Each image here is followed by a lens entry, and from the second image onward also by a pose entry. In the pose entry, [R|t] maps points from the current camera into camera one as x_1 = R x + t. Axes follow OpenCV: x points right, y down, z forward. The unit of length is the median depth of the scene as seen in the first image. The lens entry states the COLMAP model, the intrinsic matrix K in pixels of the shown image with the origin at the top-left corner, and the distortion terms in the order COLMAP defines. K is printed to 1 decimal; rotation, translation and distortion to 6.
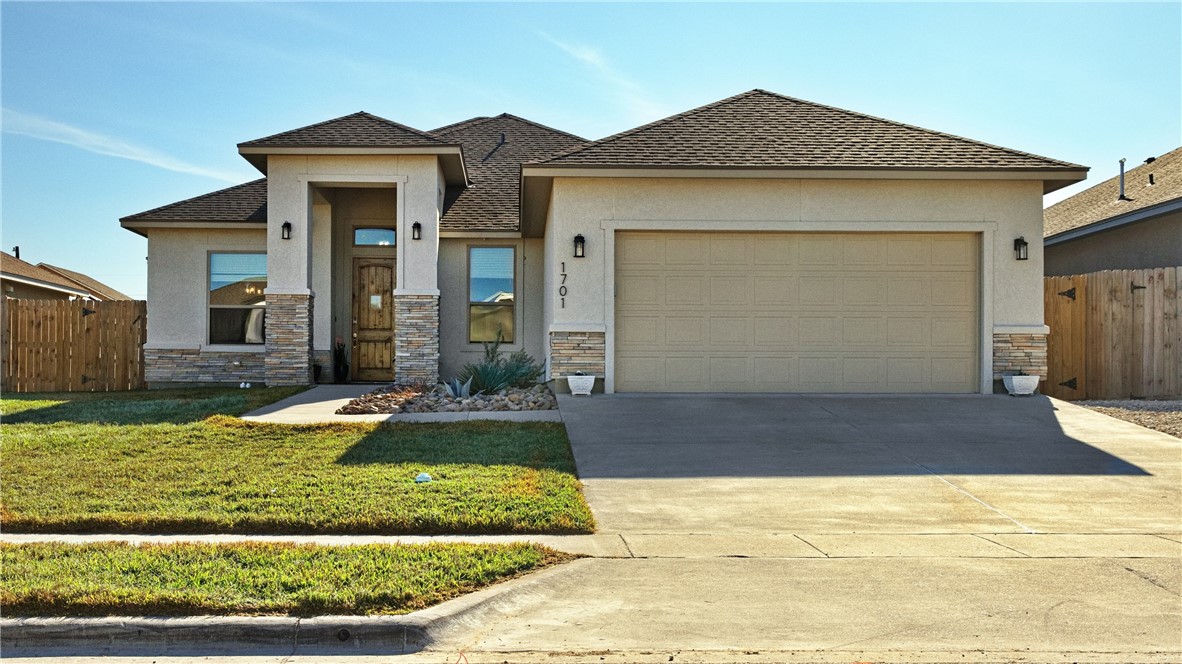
lens RADIAL K [[1293.0, 0, 583.4], [0, 1293.0, 338.9], [0, 0, 1]] dist [0.004779, 0.000000]
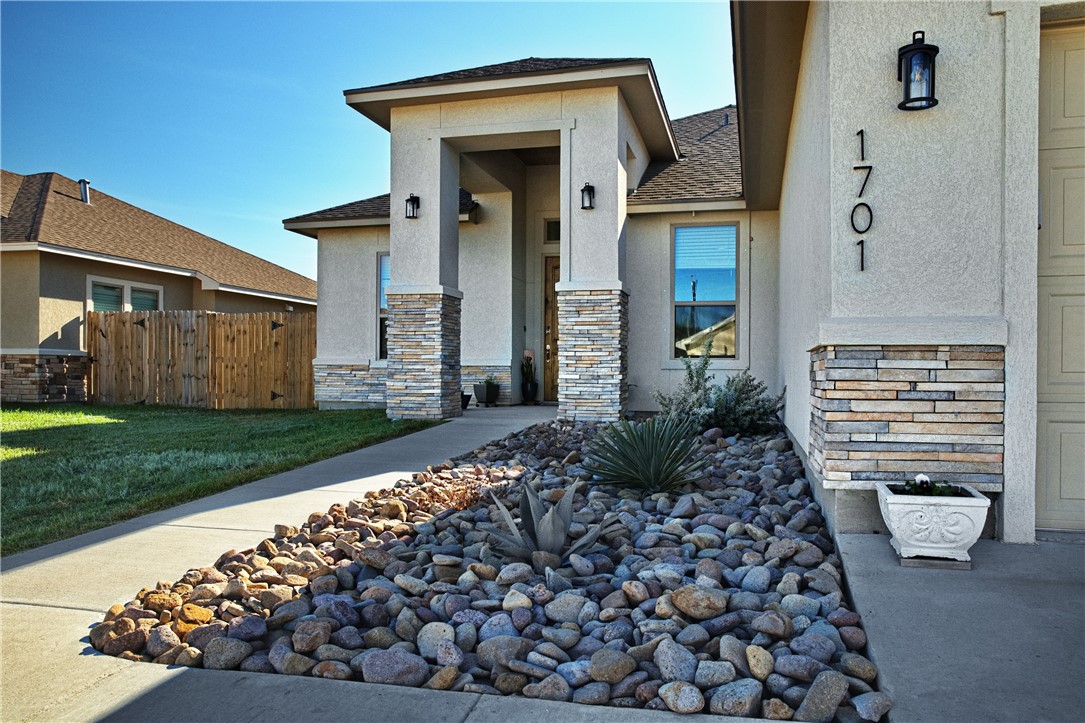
lens RADIAL K [[801.2, 0, 533.2], [0, 801.2, 371.4], [0, 0, 1]] dist [-0.051080, 0.005554]
pose [[0.949765, 0.002824, -0.312951, -0.023550], [0.007244, 0.999493, 0.031002, -0.004129], [0.312880, -0.031712, 0.949263, 0.585321]]
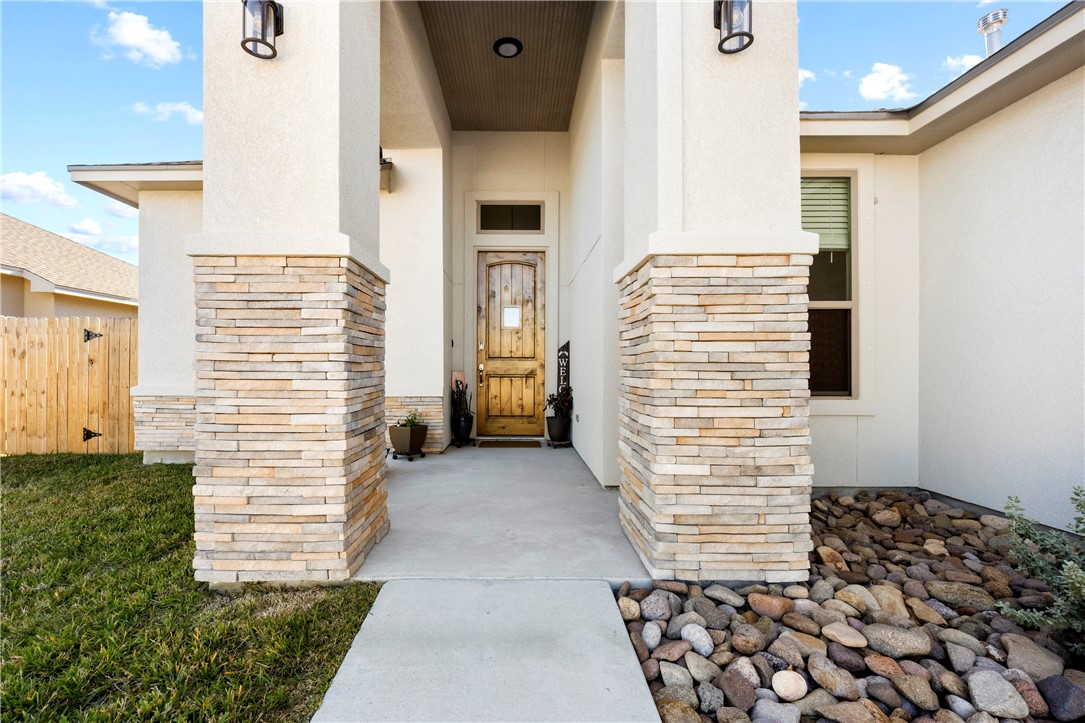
lens RADIAL K [[490.1, 0, 507.7], [0, 490.1, 366.6], [0, 0, 1]] dist [0.002430, 0.000091]
pose [[0.996036, -0.001715, -0.088938, -0.166906], [0.004556, 0.999485, 0.031754, -0.013394], [0.088838, -0.032033, 0.995531, 0.889834]]
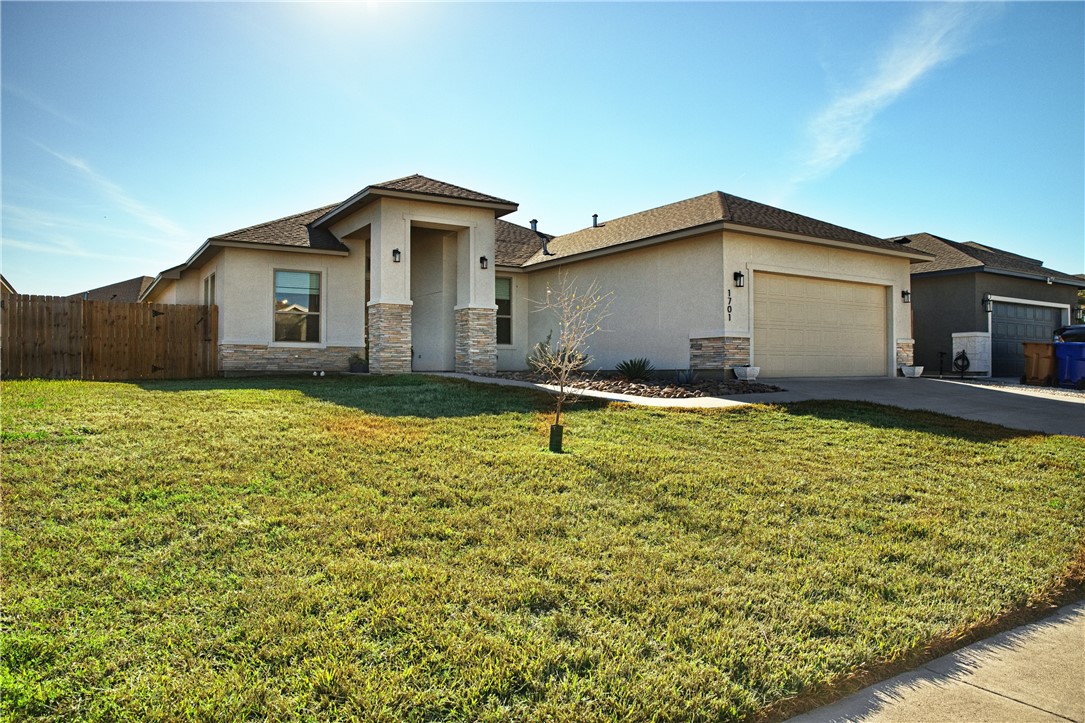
lens RADIAL K [[690.6, 0, 550.6], [0, 690.6, 354.6], [0, 0, 1]] dist [-0.064672, 0.001152]
pose [[0.878477, 0.006527, 0.477741, -0.420837], [-0.014206, 0.999821, 0.012462, 0.005583], [-0.477574, -0.017734, 0.878412, 0.307738]]
